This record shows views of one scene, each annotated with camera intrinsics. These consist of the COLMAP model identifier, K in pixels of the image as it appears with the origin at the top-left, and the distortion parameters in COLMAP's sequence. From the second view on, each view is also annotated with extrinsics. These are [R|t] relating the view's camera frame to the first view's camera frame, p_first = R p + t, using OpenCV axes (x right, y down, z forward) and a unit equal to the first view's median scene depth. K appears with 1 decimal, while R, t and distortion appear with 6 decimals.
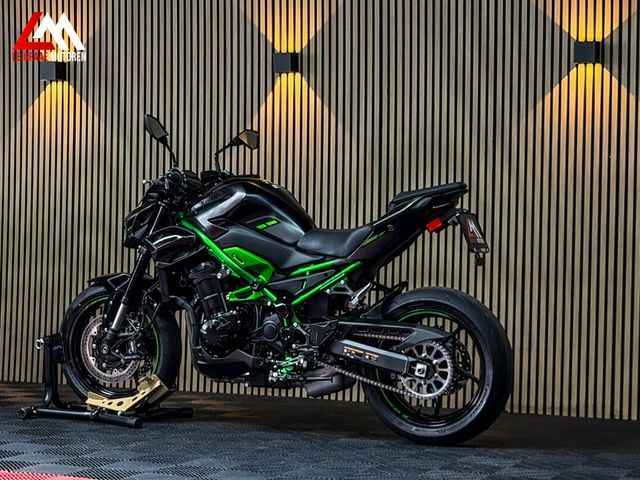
lens RADIAL K [[1432.6, 0, 320.0], [0, 1432.6, 240.0], [0, 0, 1]] dist [0.111769, 0.509937]
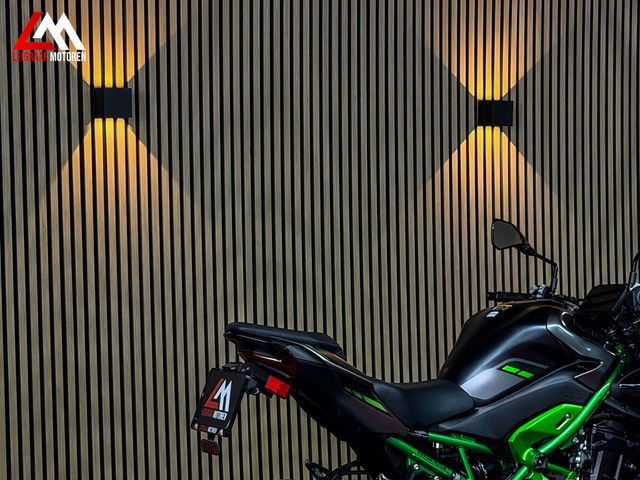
lens RADIAL K [[1410.8, 0, 331.4], [0, 1410.8, 240.7], [0, 0, 1]] dist [0.094505, 0.401702]
pose [[0.622045, -0.039483, 0.781985, -0.597922], [0.035423, 0.999124, 0.022269, -0.090119], [-0.782180, 0.013848, 0.622899, 0.654556]]
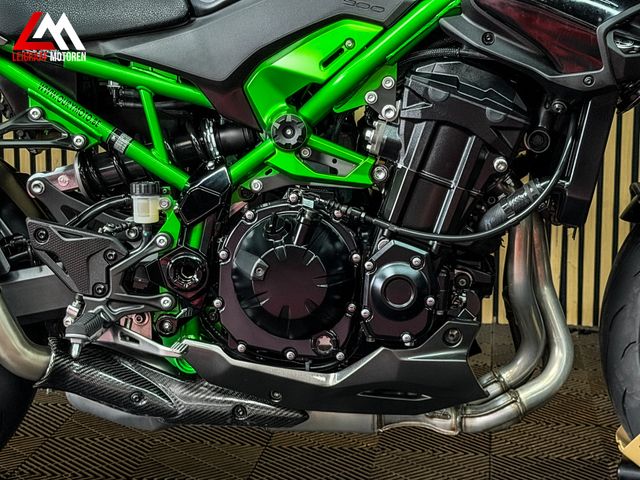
lens RADIAL K [[1410.8, 0, 331.4], [0, 1410.8, 240.7], [0, 0, 1]] dist [0.094505, 0.401702]
pose [[0.955042, -0.072184, 0.287547, -0.119701], [0.016101, 0.981103, 0.192813, -0.008889], [-0.296031, -0.179515, 0.938158, 0.673053]]
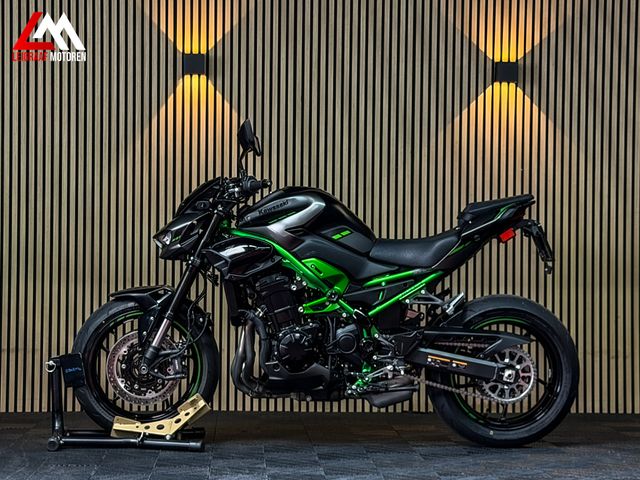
lens RADIAL K [[1432.6, 0, 320.0], [0, 1432.6, 240.0], [0, 0, 1]] dist [0.111769, 0.509937]
pose [[0.890865, -0.003441, 0.454255, -0.489486], [0.003177, 0.999994, 0.001344, -0.008378], [-0.454257, 0.000246, 0.890870, 0.130221]]
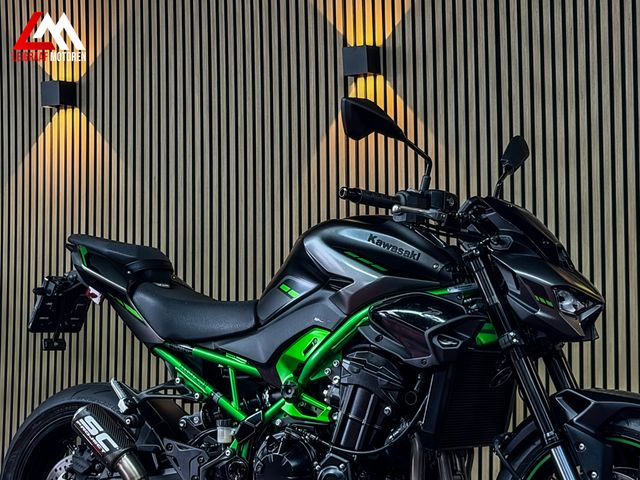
lens RADIAL K [[1410.8, 0, 331.4], [0, 1410.8, 240.7], [0, 0, 1]] dist [0.094505, 0.401702]
pose [[0.991411, -0.028236, -0.127699, 0.058765], [0.021440, 0.998295, -0.054285, -0.000431], [0.129014, 0.051081, 0.990326, 0.414805]]
